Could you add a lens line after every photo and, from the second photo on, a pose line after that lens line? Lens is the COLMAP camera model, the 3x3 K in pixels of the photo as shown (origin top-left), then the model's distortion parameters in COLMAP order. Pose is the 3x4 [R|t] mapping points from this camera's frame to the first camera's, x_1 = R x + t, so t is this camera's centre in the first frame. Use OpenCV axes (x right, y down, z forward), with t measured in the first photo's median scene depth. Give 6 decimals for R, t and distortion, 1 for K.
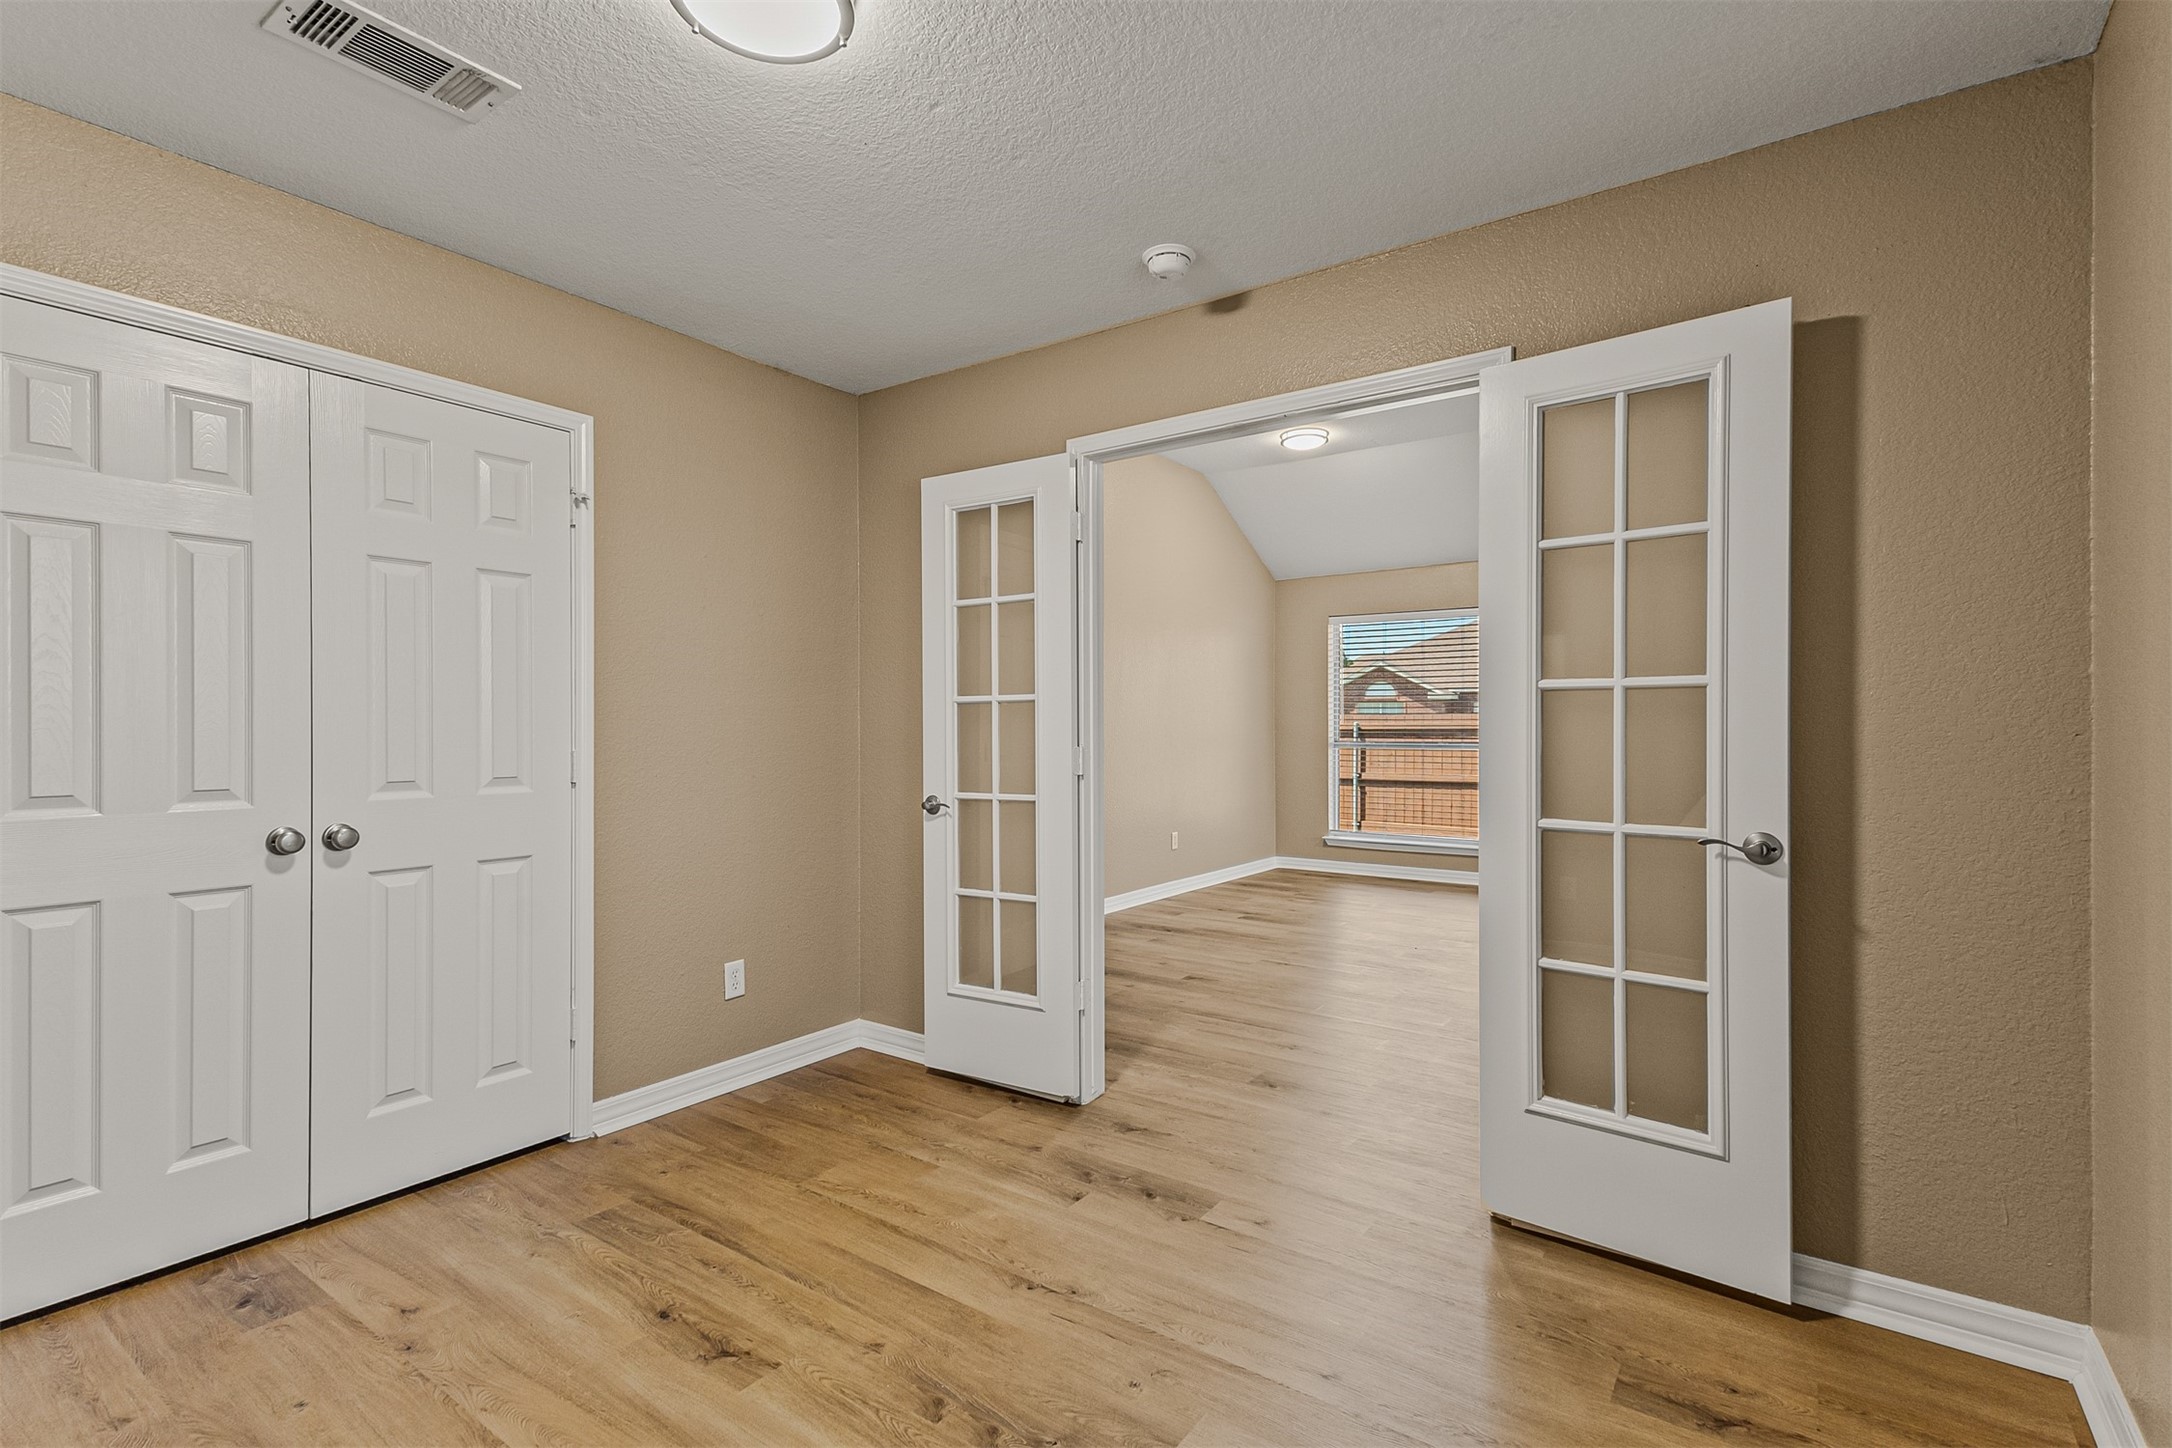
lens RADIAL K [[1003.3, 0, 1094.8], [0, 1003.3, 716.2], [0, 0, 1]] dist [0.025314, -0.000342]
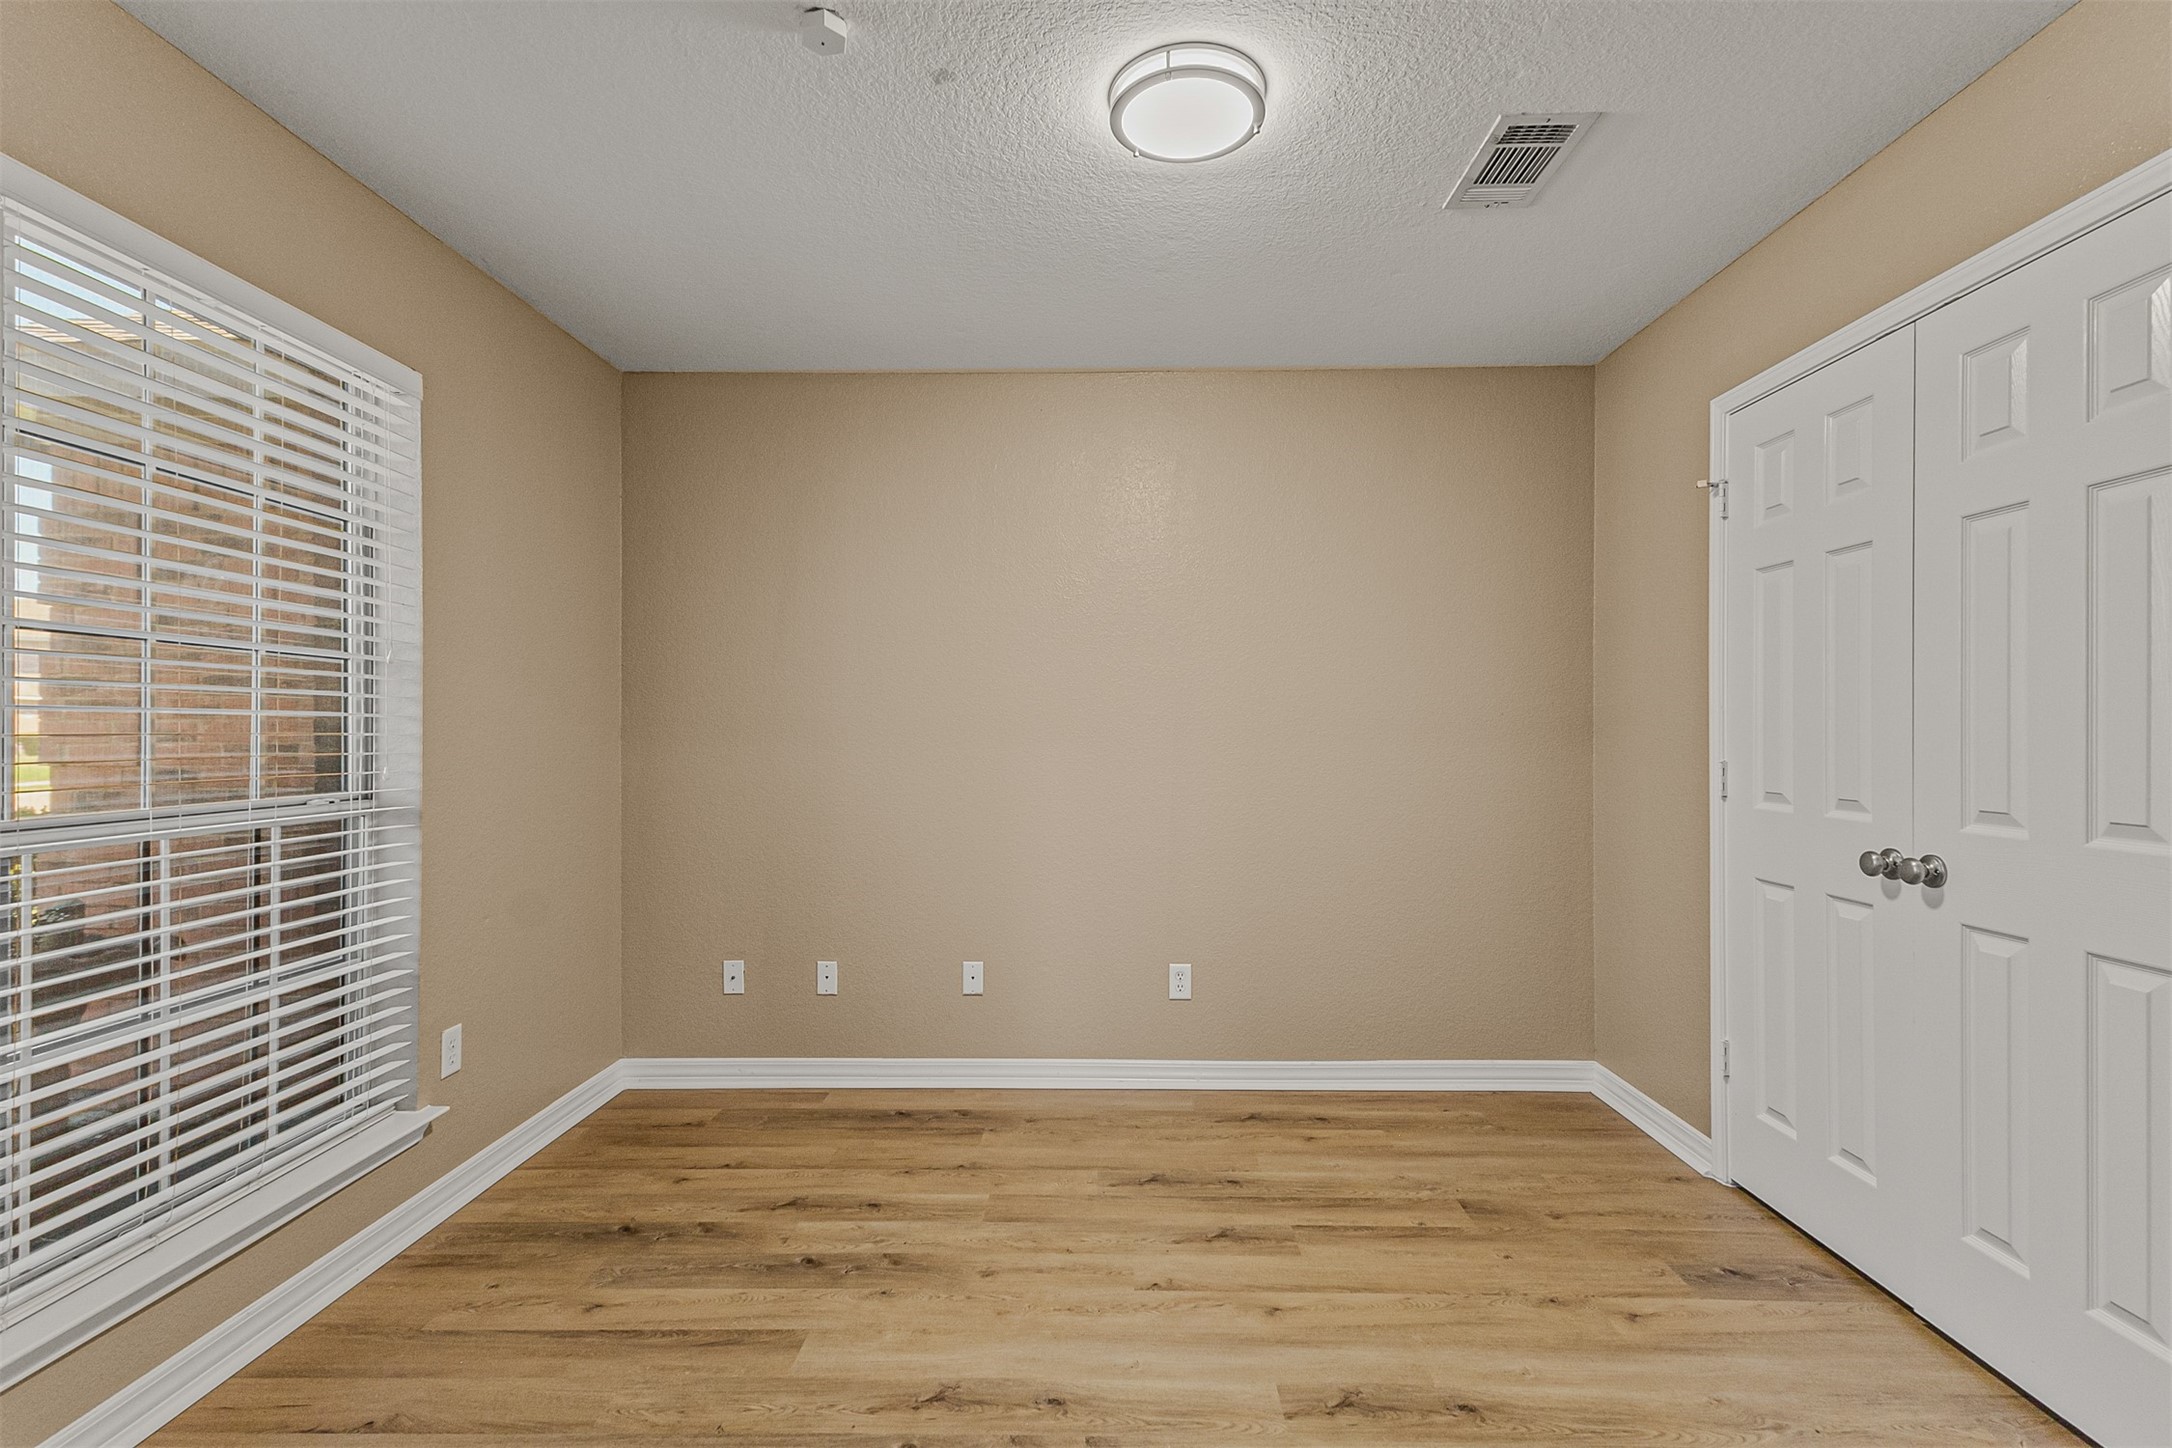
lens RADIAL K [[1003.3, 0, 1090.8], [0, 1003.3, 728.7], [0, 0, 1]] dist [0.025314, -0.000342]
pose [[-0.818364, 0.000435, -0.574700, 0.308409], [0.004603, 0.999973, -0.005797, 0.006024], [0.574681, -0.007389, -0.818344, 1.367704]]
